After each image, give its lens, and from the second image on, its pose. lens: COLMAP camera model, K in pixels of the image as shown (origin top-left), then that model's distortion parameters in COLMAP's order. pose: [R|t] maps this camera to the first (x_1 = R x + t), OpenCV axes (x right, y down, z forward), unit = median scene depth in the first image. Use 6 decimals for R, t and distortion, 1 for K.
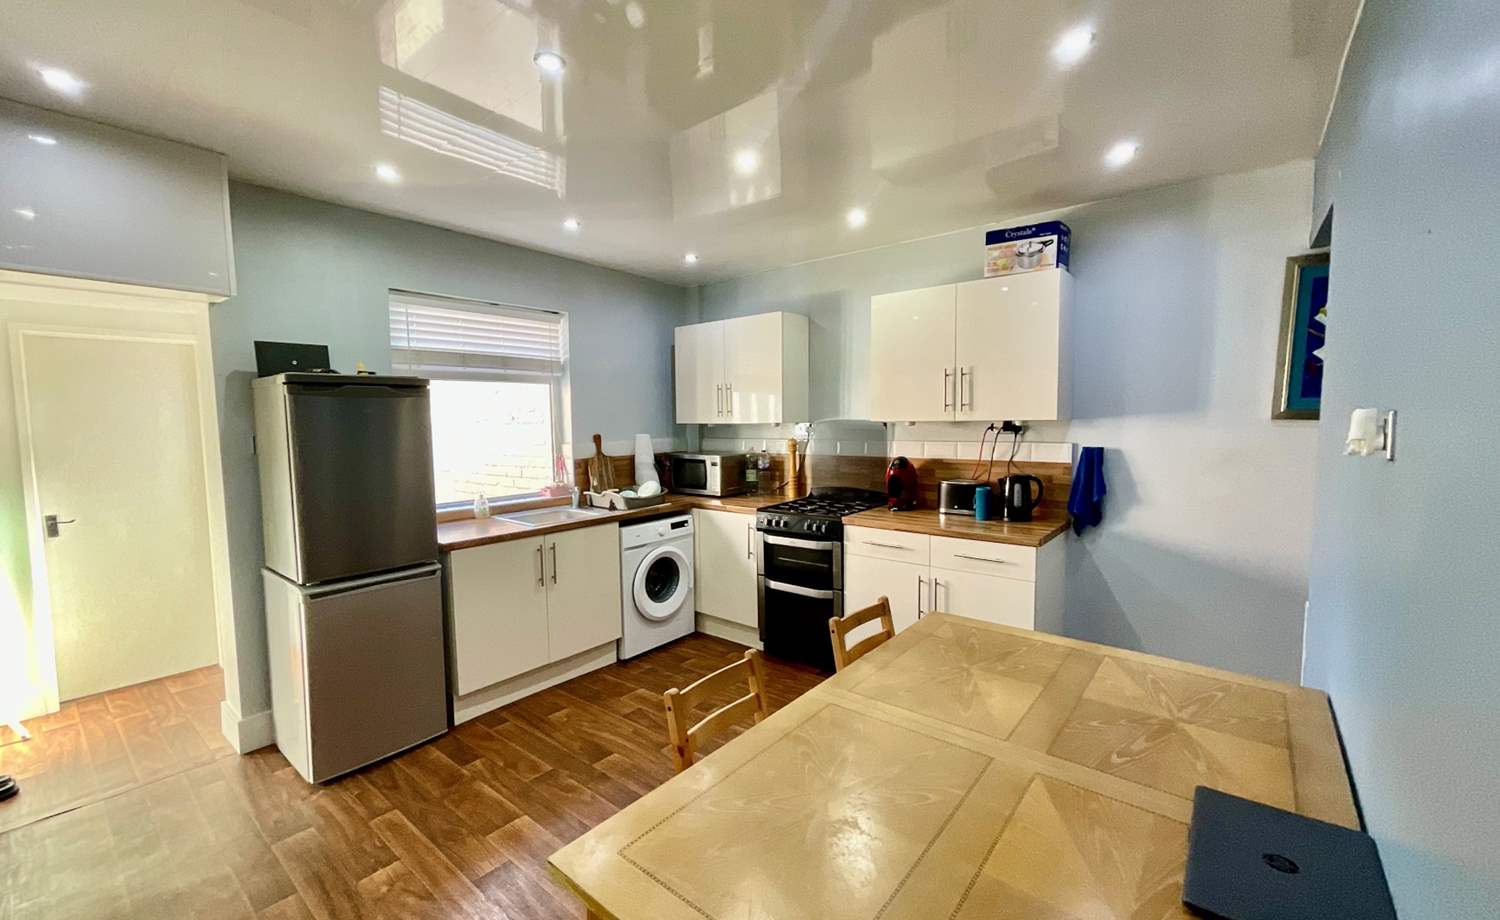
lens RADIAL K [[611.6, 0, 750.0], [0, 611.6, 460.0], [0, 0, 1]] dist [-0.002874, 0.001057]
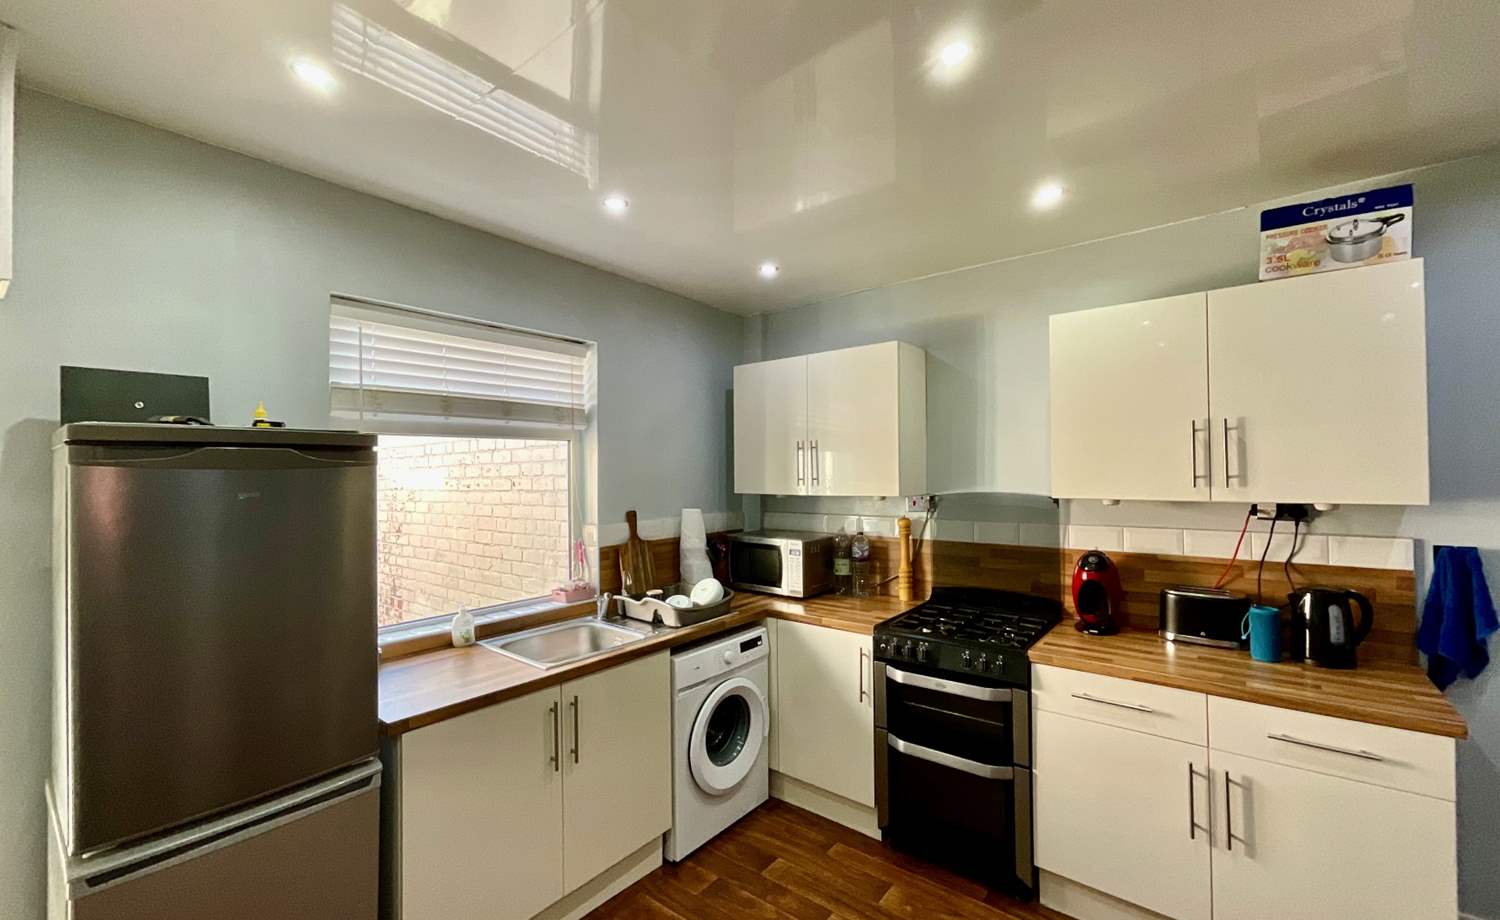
lens RADIAL K [[611.6, 0, 750.0], [0, 611.6, 460.0], [0, 0, 1]] dist [-0.002874, 0.001057]
pose [[0.999975, 0.002637, 0.006513, -0.134502], [-0.002061, 0.996218, -0.086866, -0.045304], [-0.006717, 0.086850, 0.996199, 0.324576]]
